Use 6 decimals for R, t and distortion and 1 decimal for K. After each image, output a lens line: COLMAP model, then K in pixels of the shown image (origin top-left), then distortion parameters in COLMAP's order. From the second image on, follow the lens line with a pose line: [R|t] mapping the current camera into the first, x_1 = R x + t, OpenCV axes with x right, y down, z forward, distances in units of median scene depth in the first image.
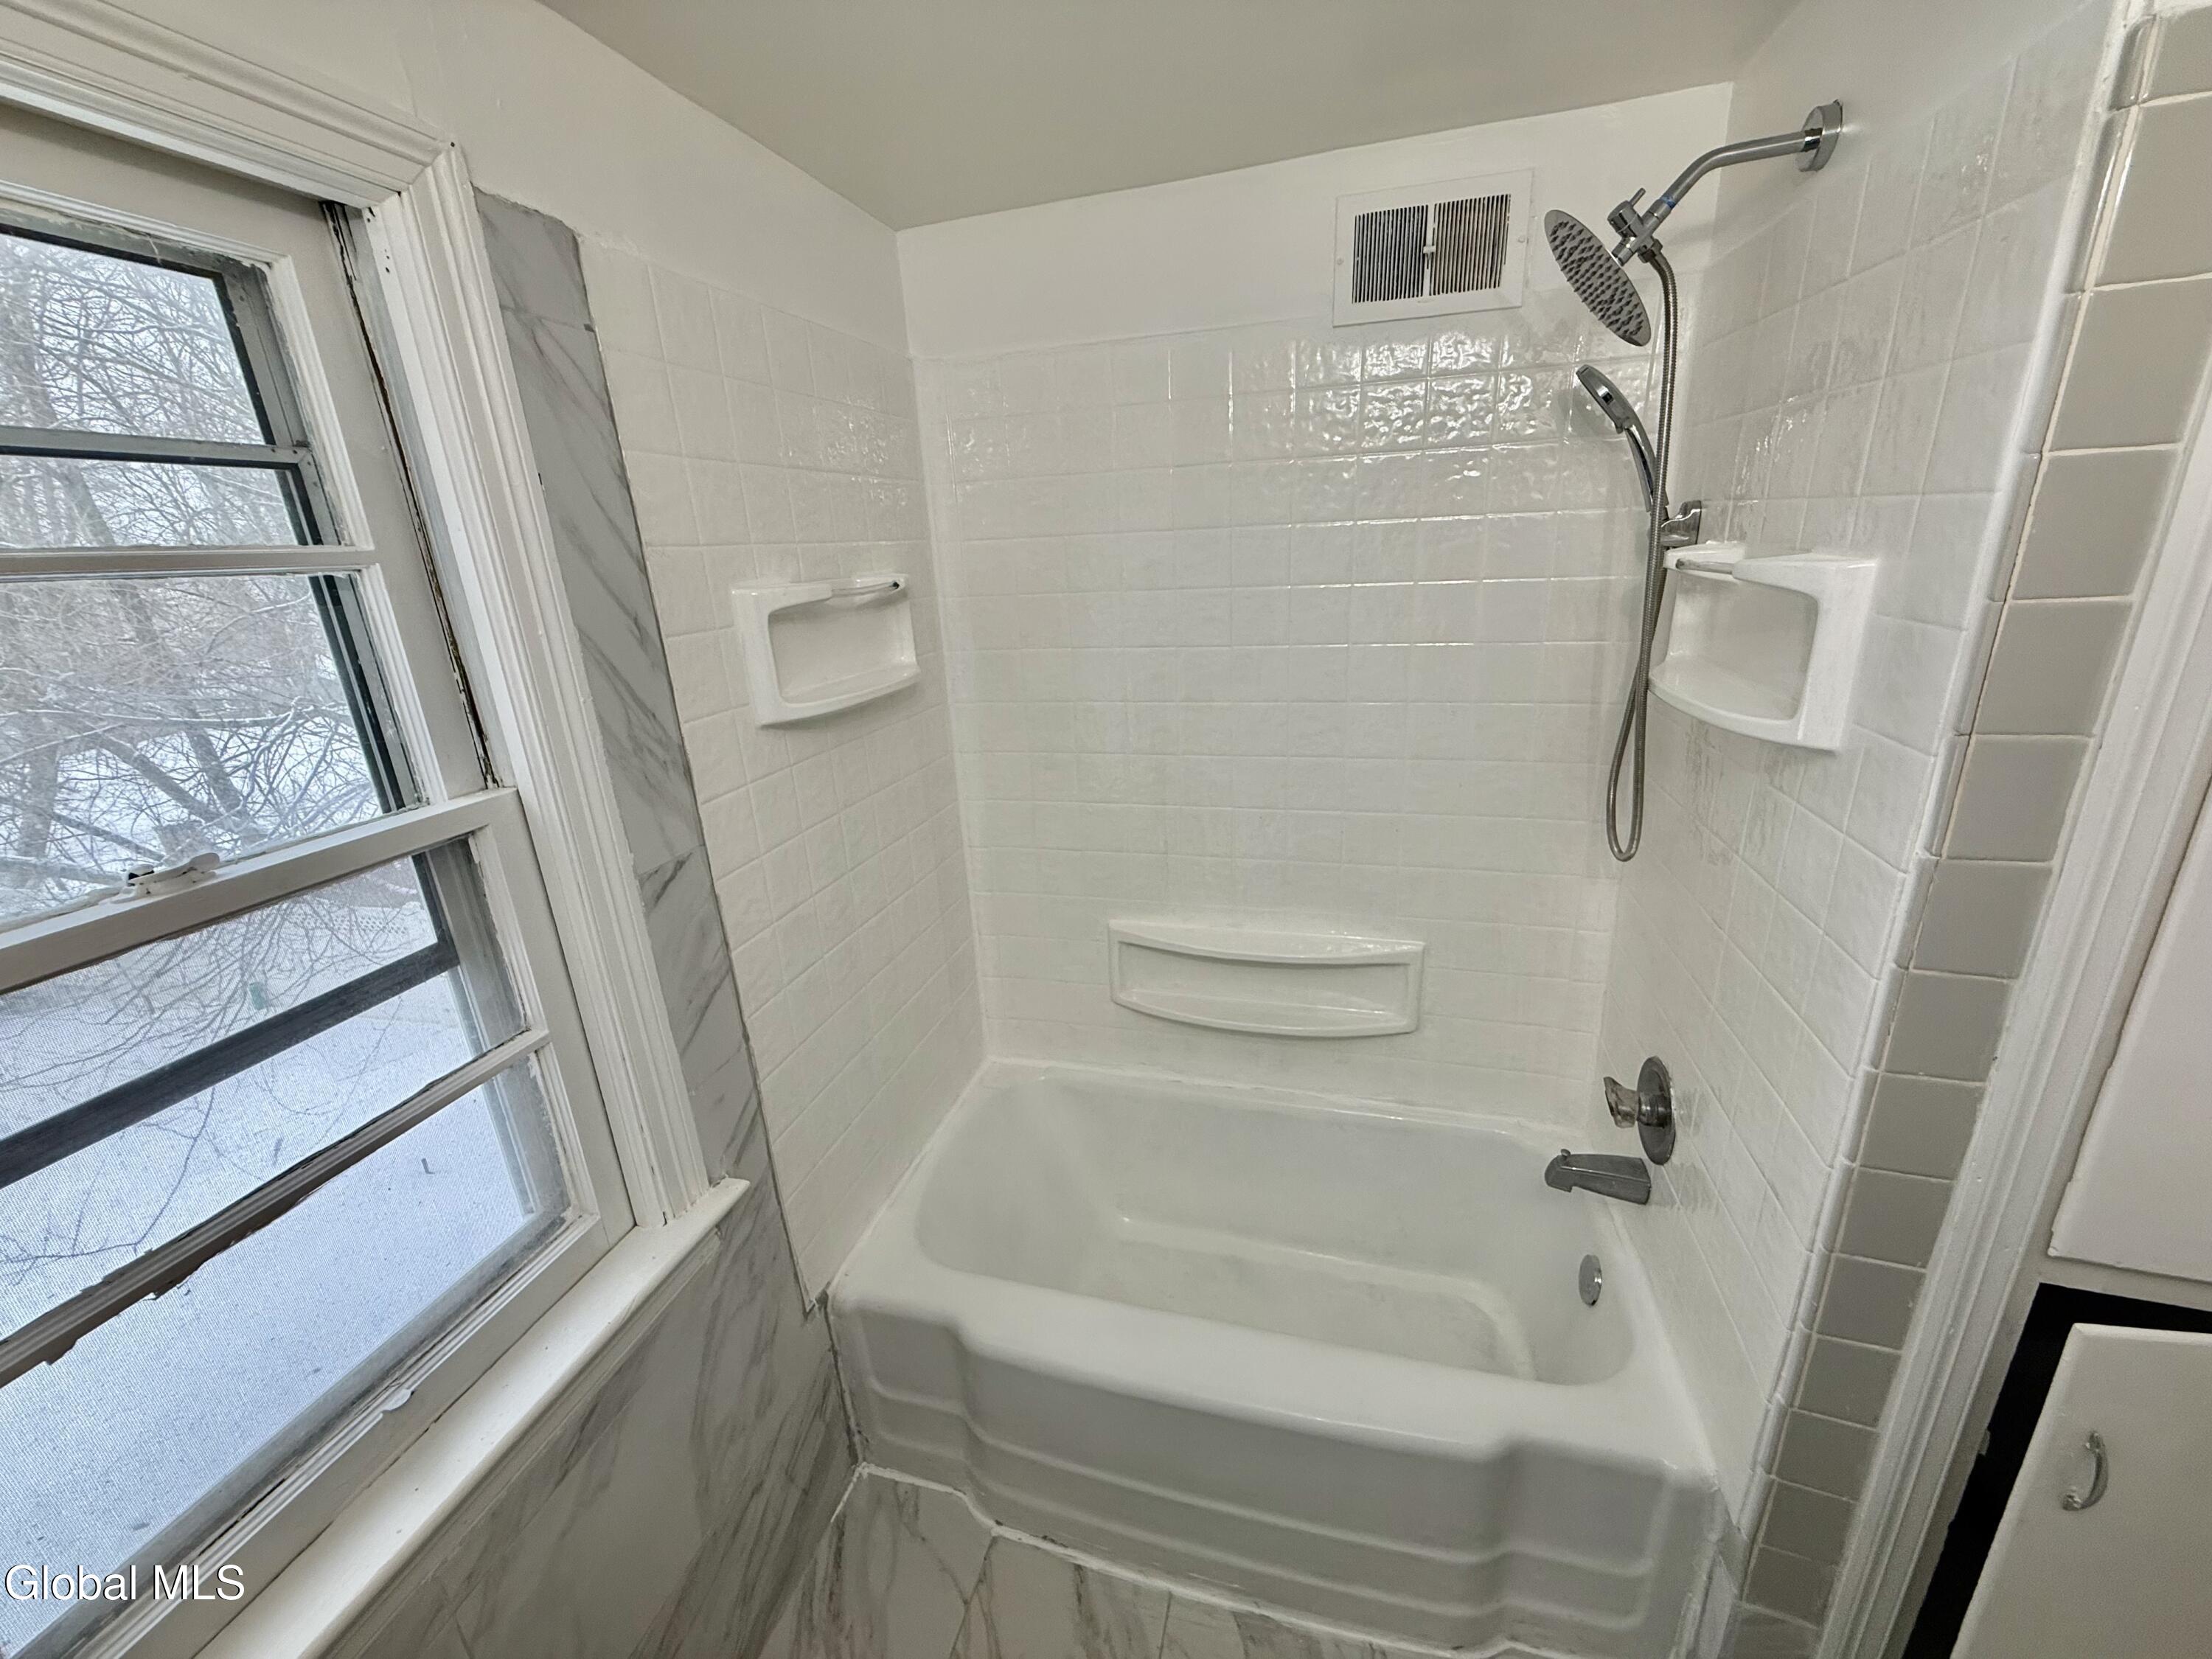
lens RADIAL K [[879.4, 0, 1103.1], [0, 879.4, 828.5], [0, 0, 1]] dist [0.001313, -0.000376]
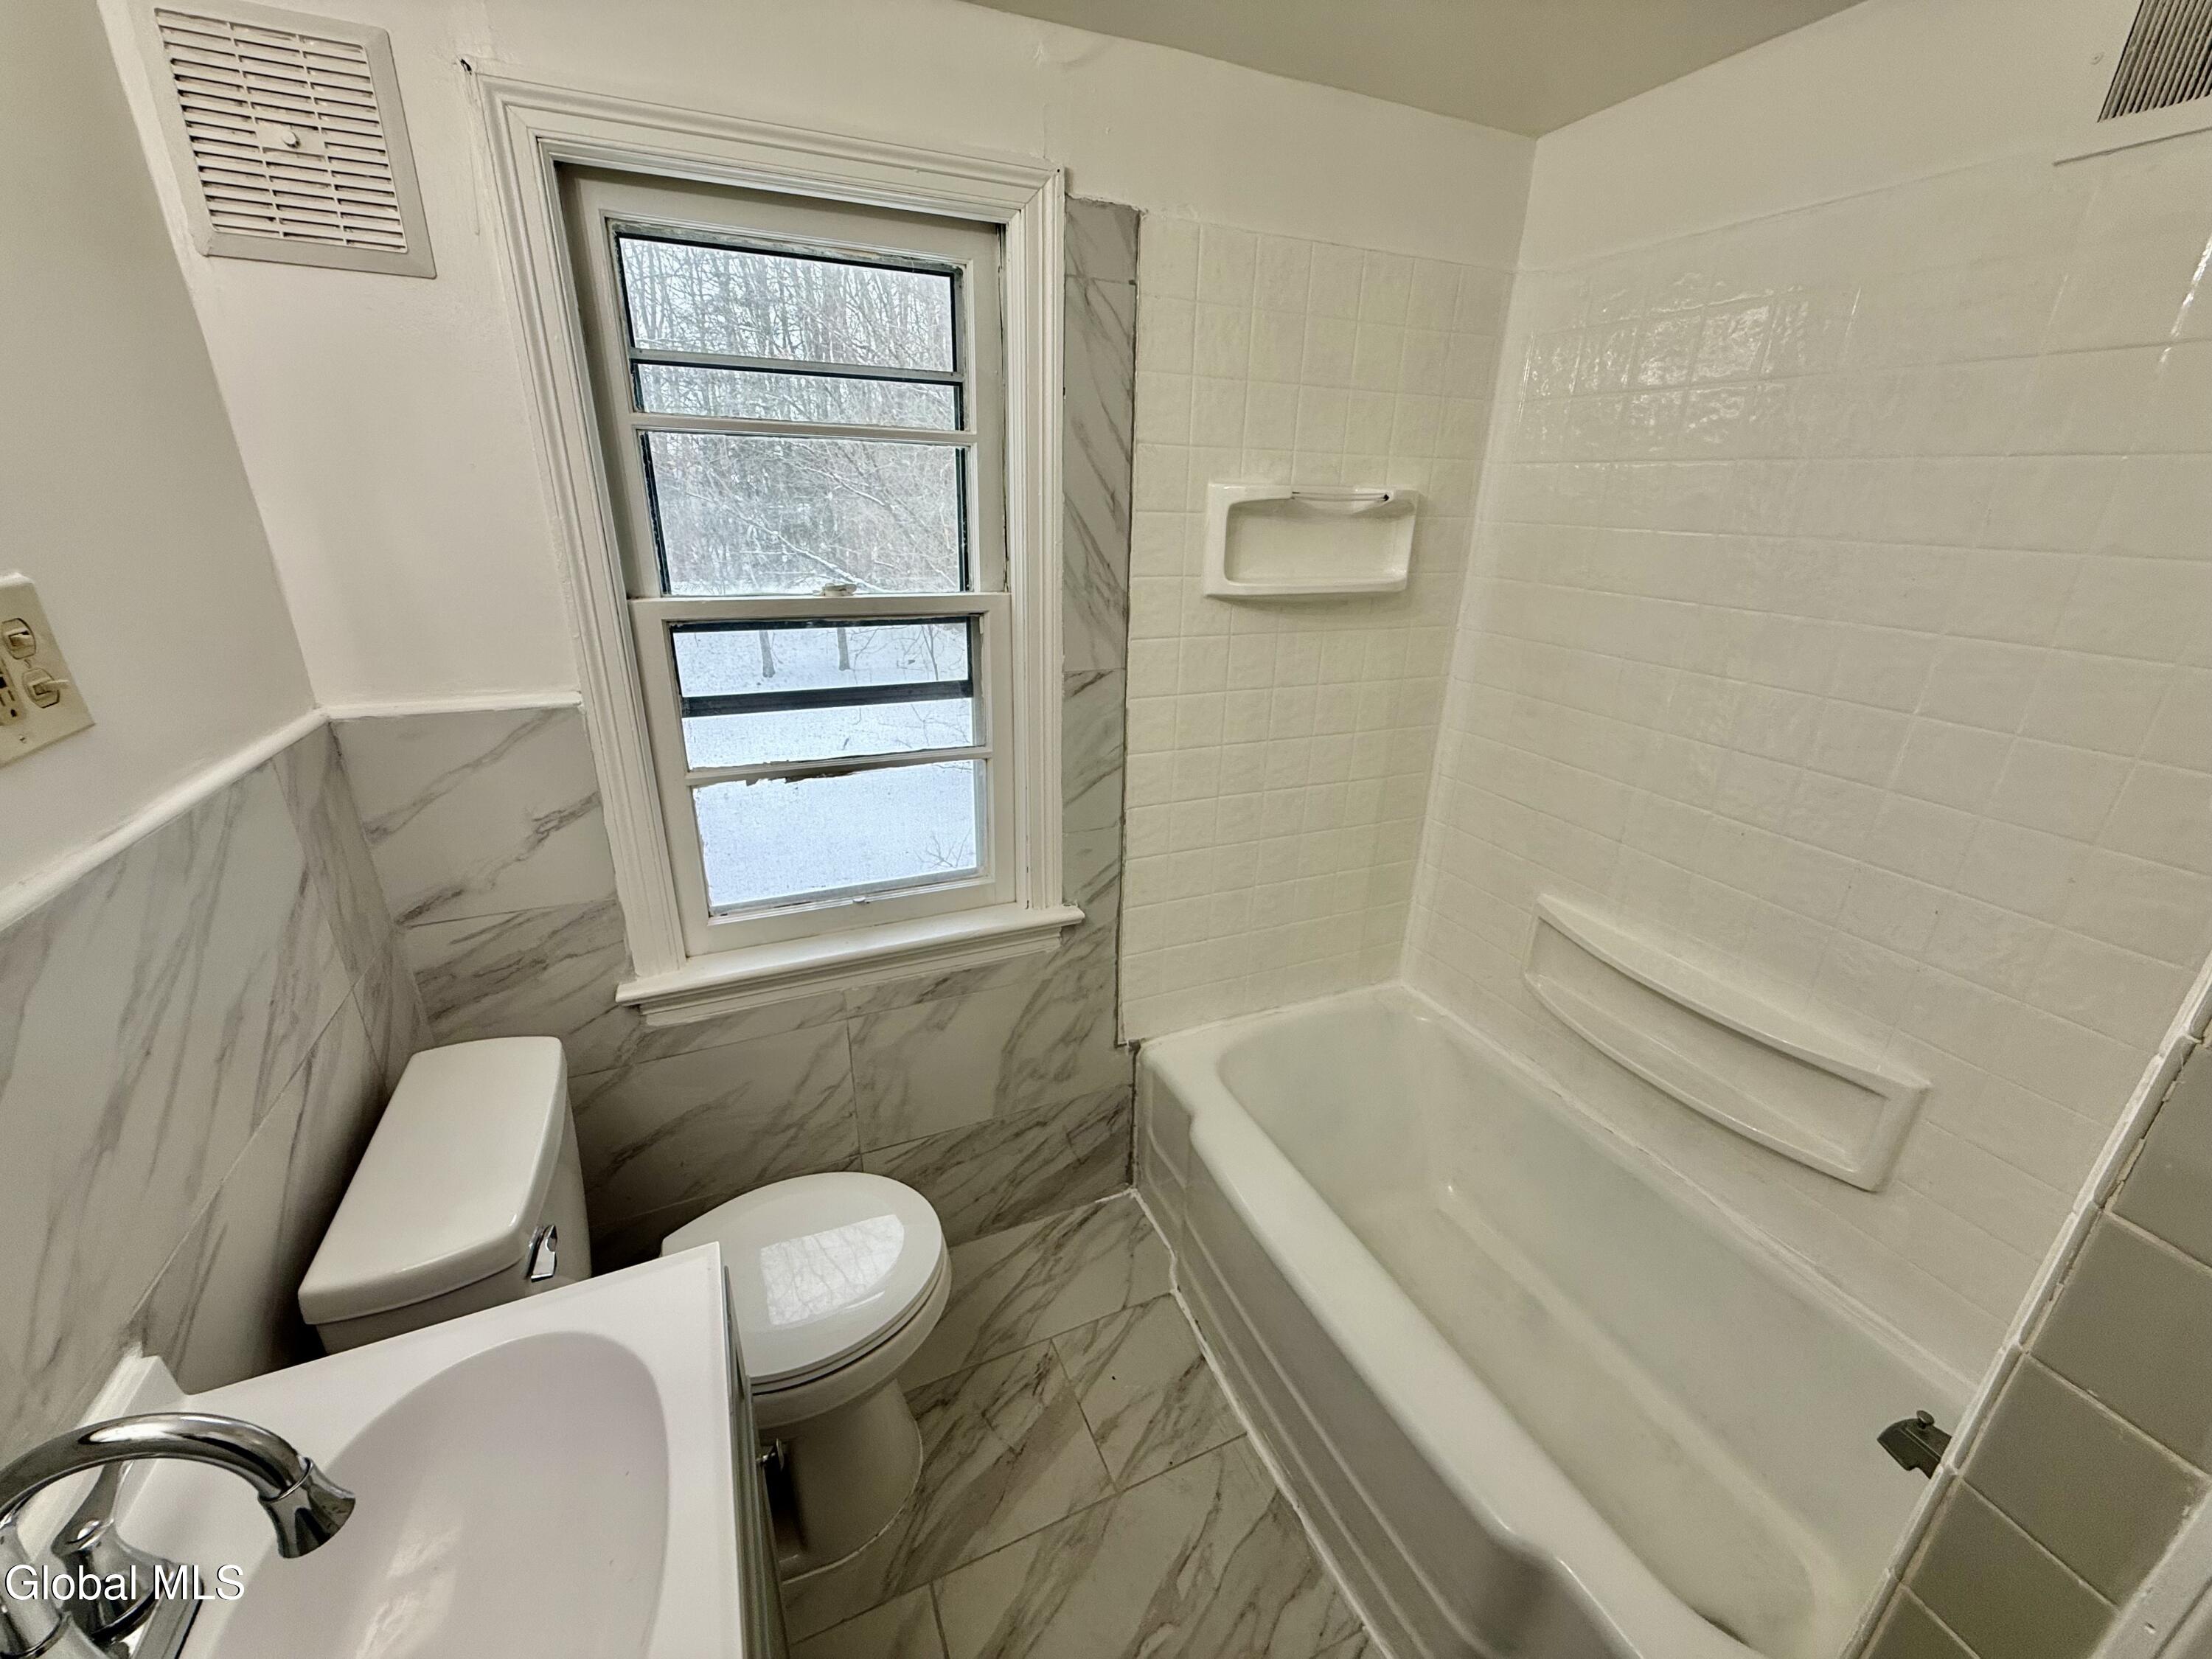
lens RADIAL K [[879.4, 0, 1105.6], [0, 879.4, 829.0], [0, 0, 1]] dist [0.001313, -0.000376]
pose [[0.630387, 0.337186, -0.699227, 0.531951], [-0.293373, 0.937419, 0.187558, 0.004146], [0.718710, 0.086900, 0.689858, 0.051044]]
